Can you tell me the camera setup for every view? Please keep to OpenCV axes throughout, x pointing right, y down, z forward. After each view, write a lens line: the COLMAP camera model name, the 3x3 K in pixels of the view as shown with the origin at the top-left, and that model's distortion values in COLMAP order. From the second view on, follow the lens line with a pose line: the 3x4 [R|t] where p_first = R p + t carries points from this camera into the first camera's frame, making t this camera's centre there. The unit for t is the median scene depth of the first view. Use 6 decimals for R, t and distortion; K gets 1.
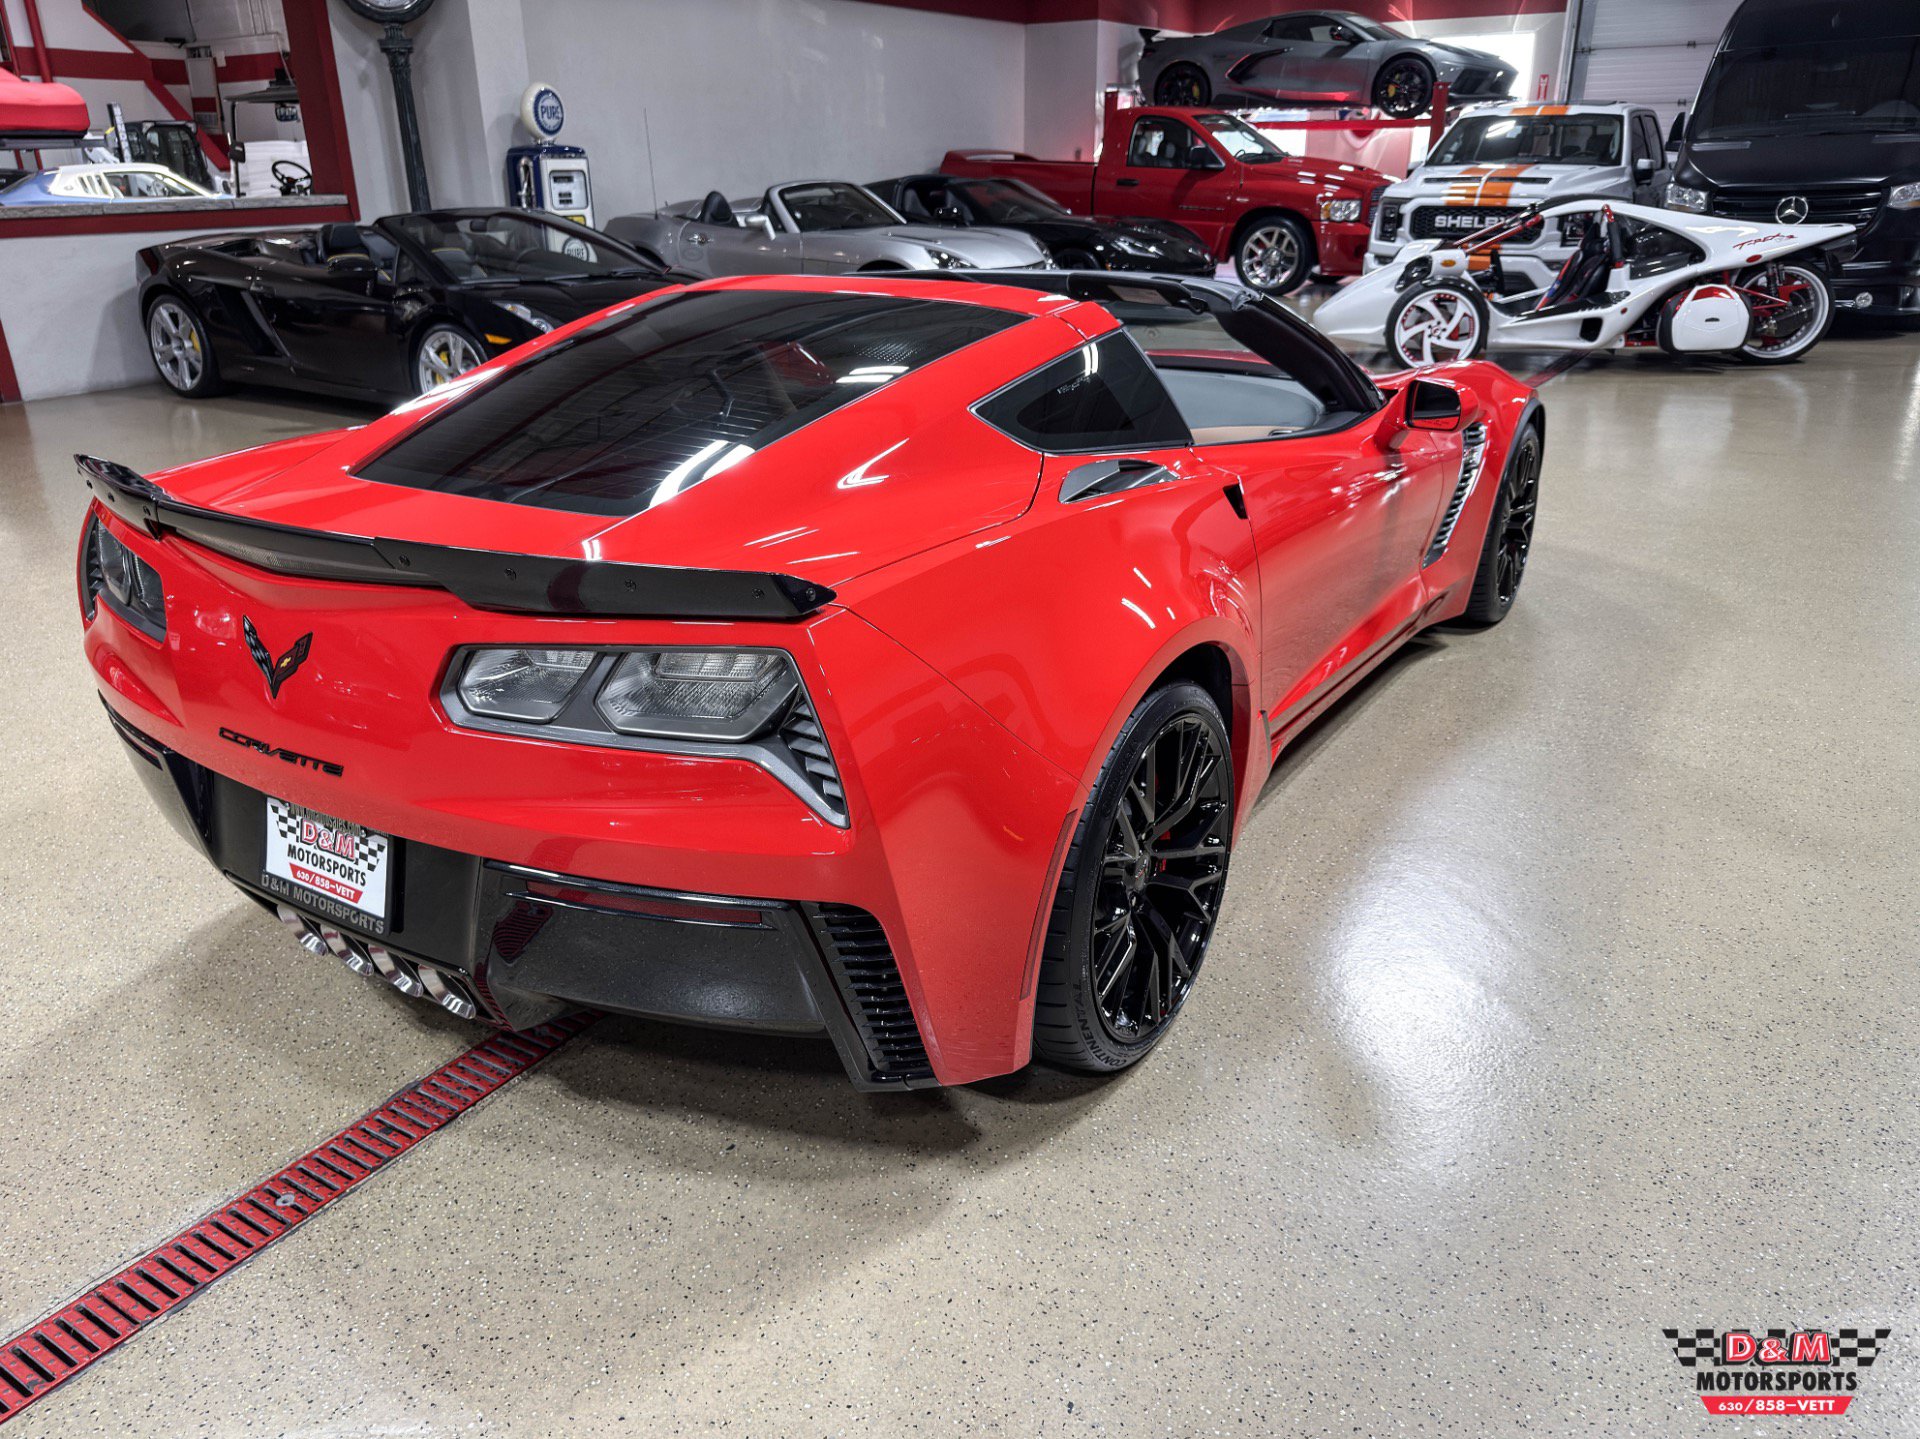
lens RADIAL K [[1385.4, 0, 969.1], [0, 1385.4, 725.4], [0, 0, 1]] dist [-0.001767, -0.009049]
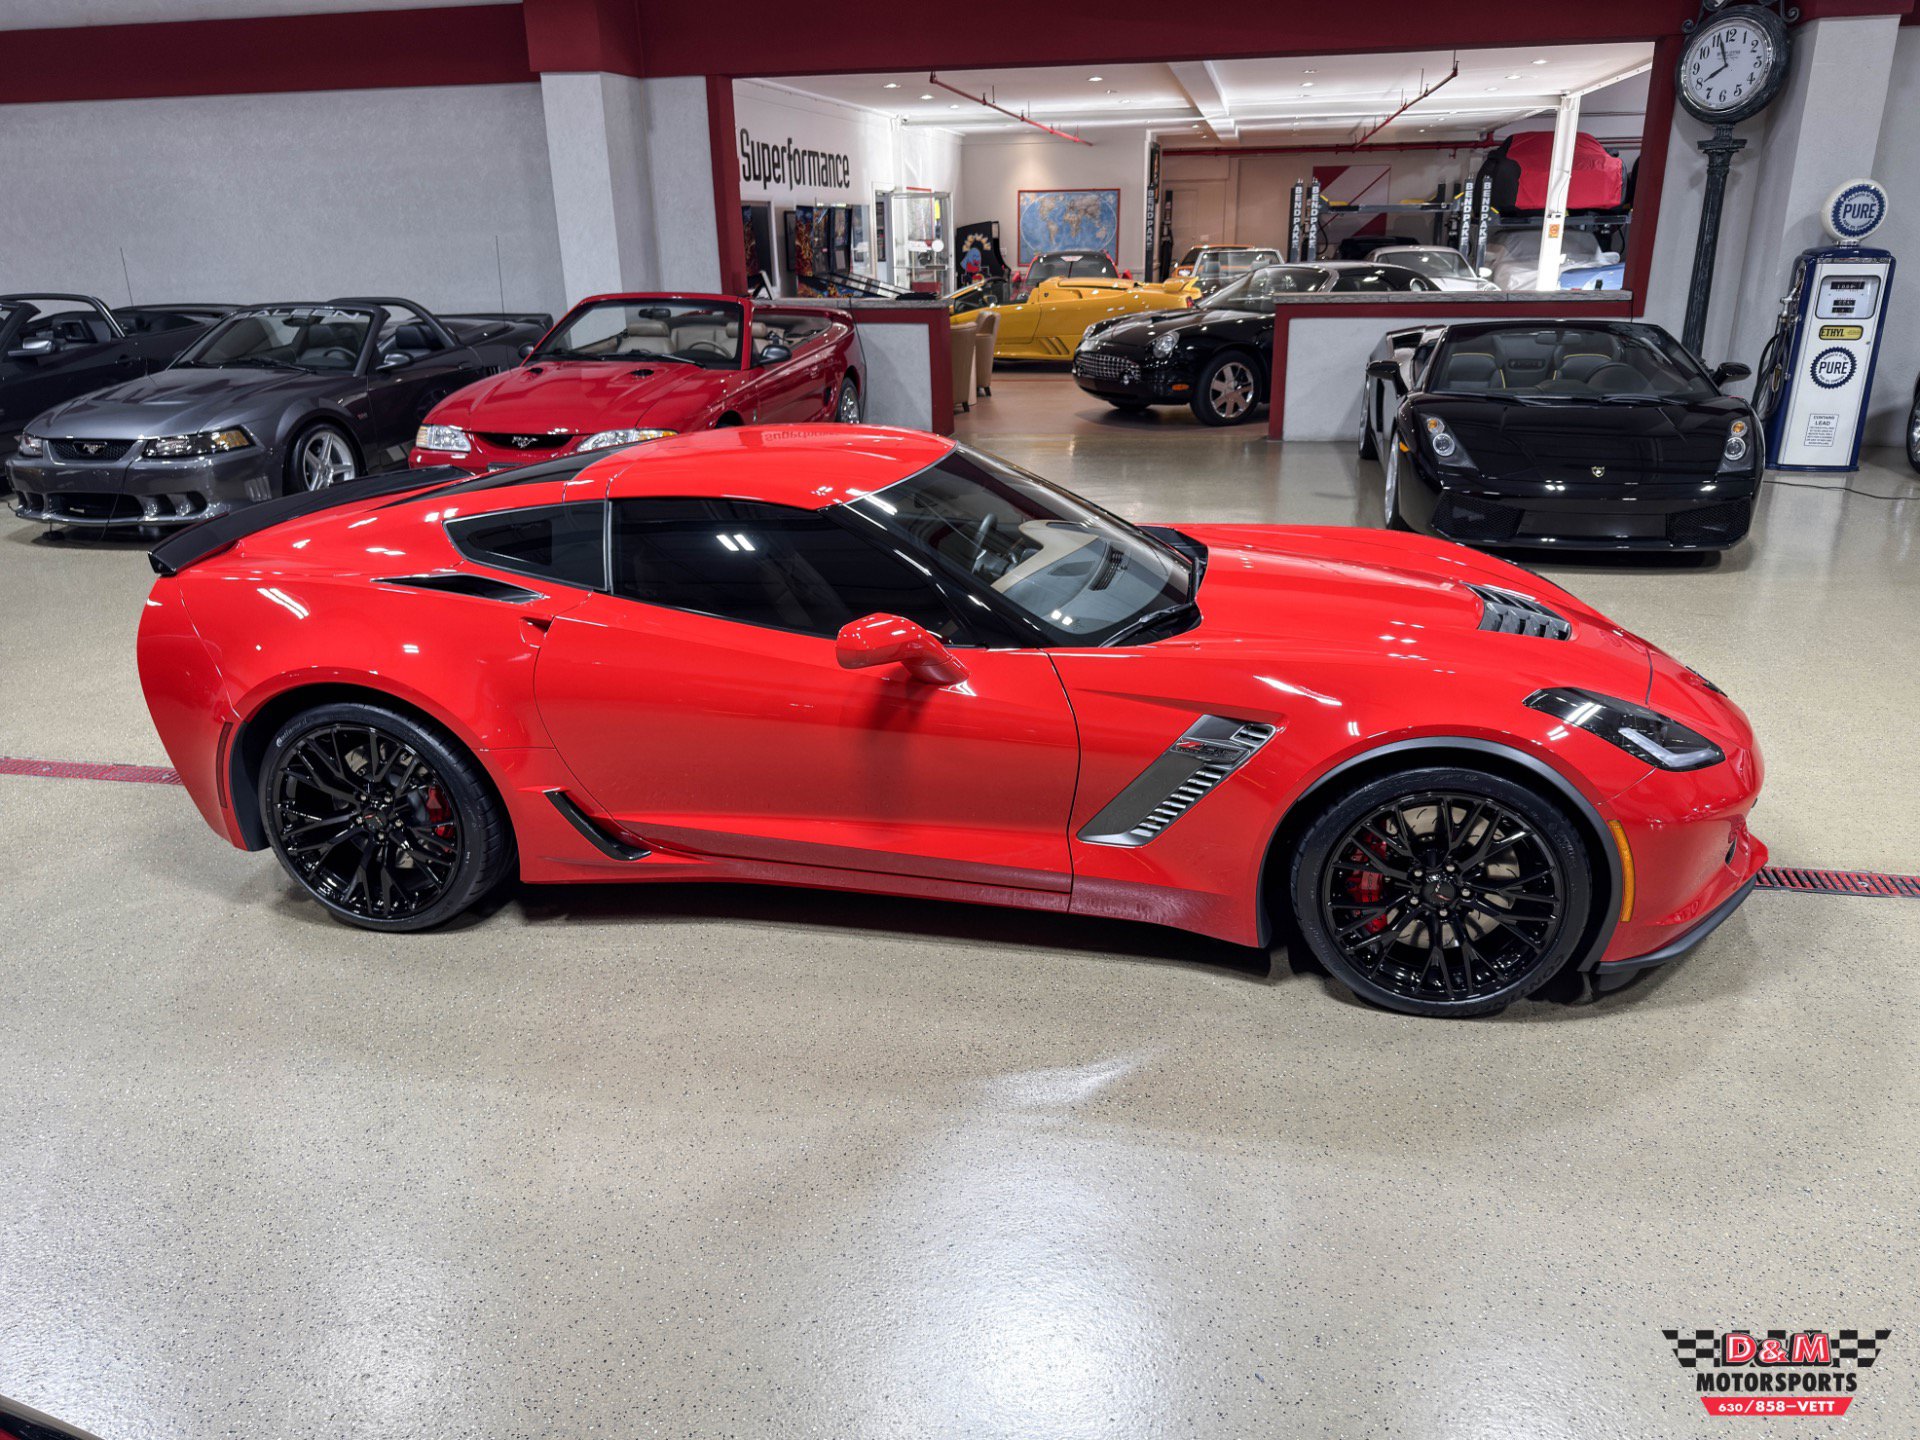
lens RADIAL K [[1411.8, 0, 958.3], [0, 1411.8, 711.5], [0, 0, 1]] dist [0.003438, -0.006398]
pose [[0.353742, 0.307967, -0.883189, 0.385253], [-0.341689, 0.921529, 0.184481, -0.117756], [0.870698, 0.236517, 0.431212, 0.185132]]
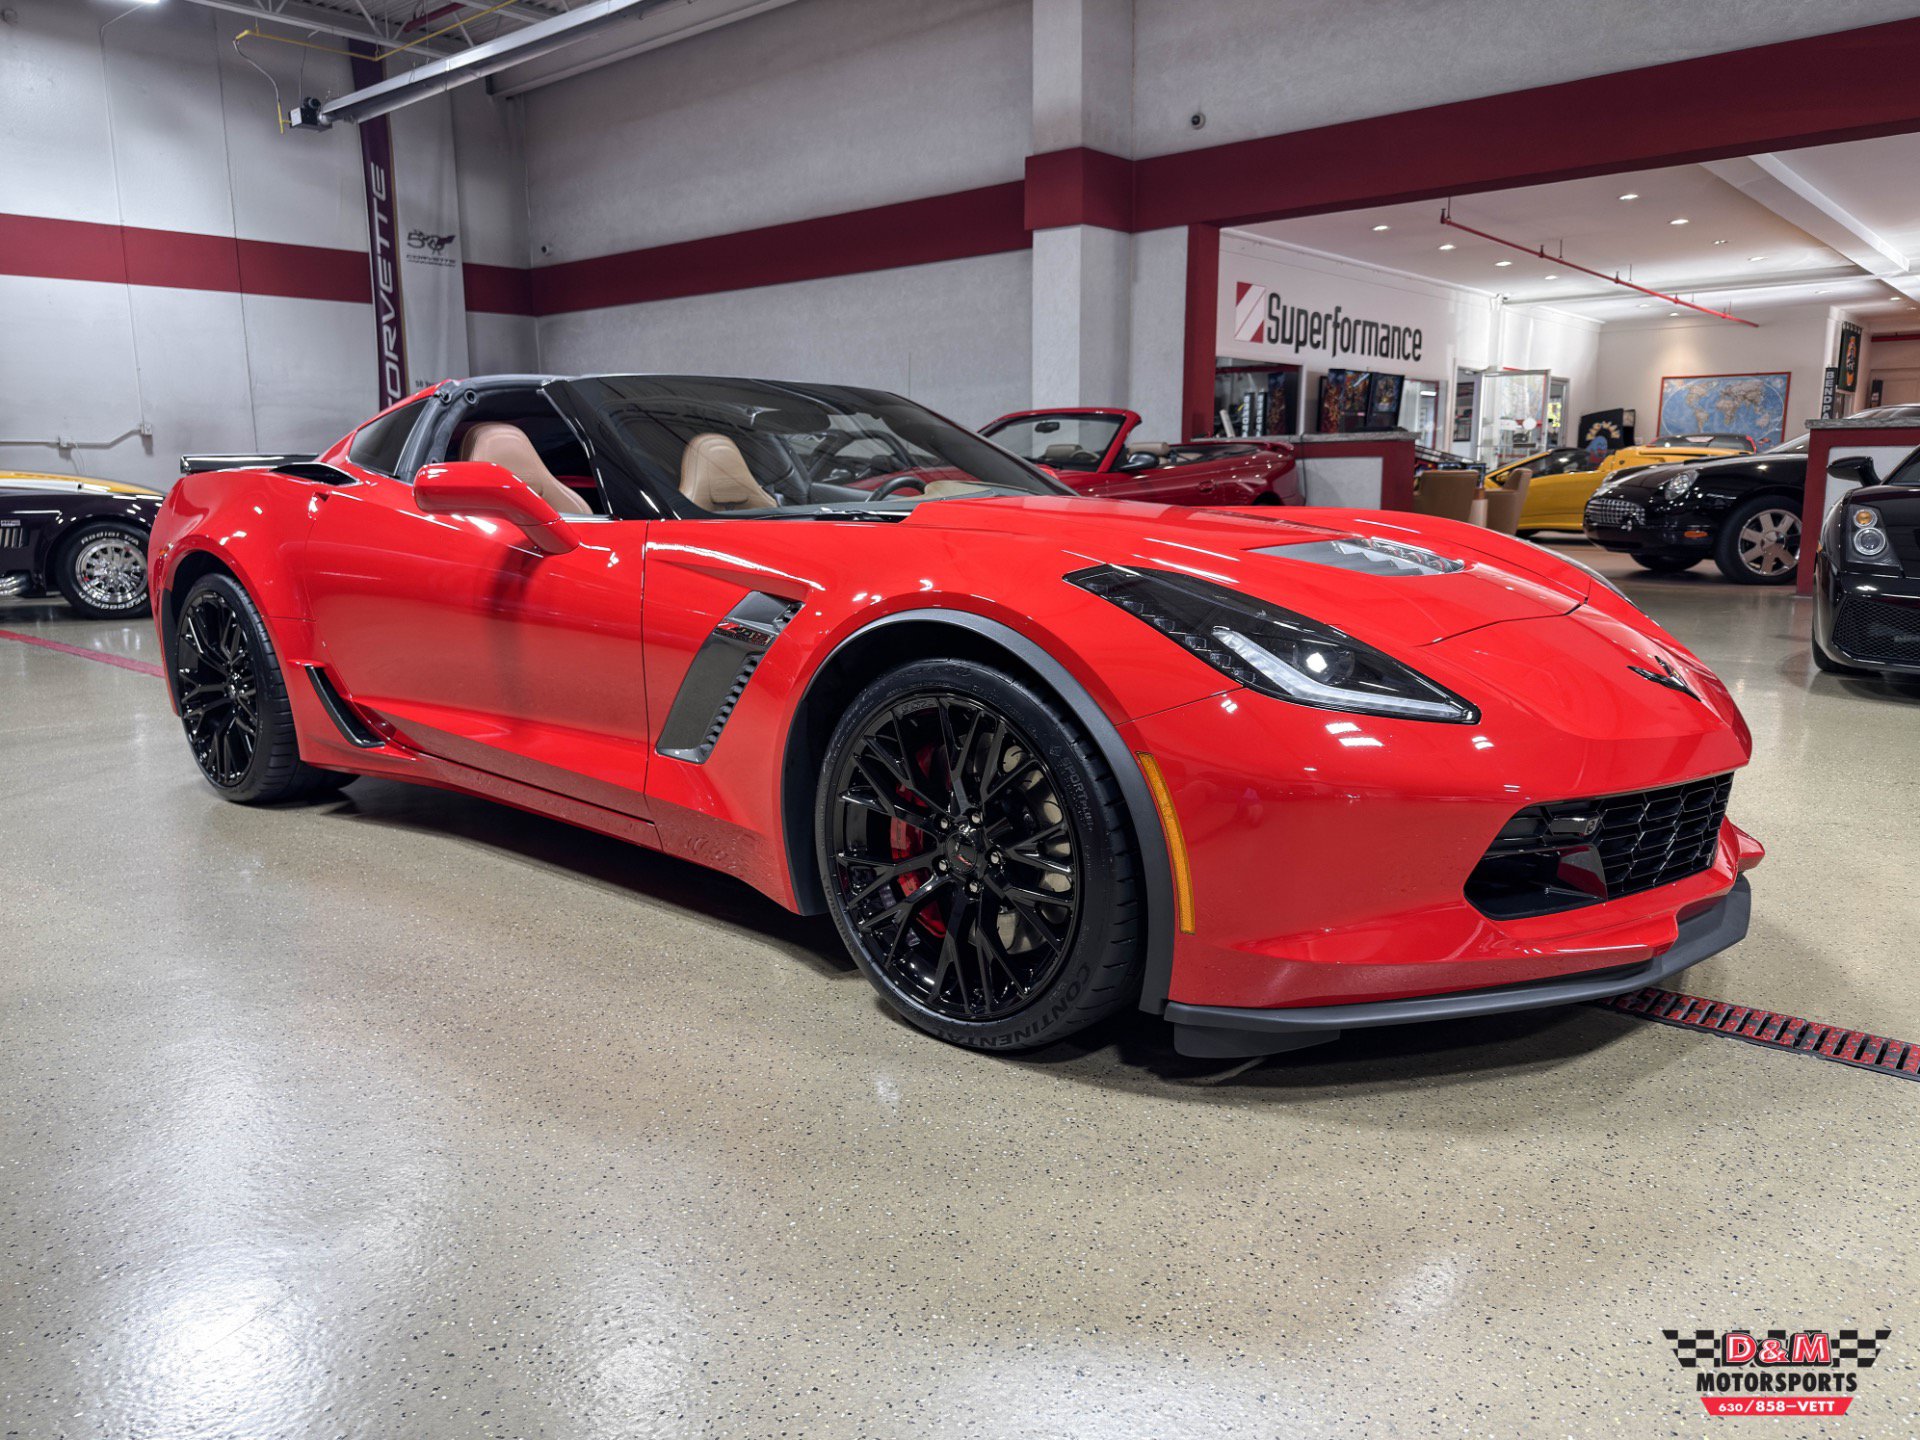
lens RADIAL K [[1365.2, 0, 960.1], [0, 1365.2, 713.7], [0, 0, 1]] dist [0.012212, -0.020431]
pose [[-0.139289, 0.182086, -0.973367, 0.359777], [-0.360722, 0.906083, 0.221118, -0.125734], [0.922214, 0.381914, -0.060526, 0.426608]]
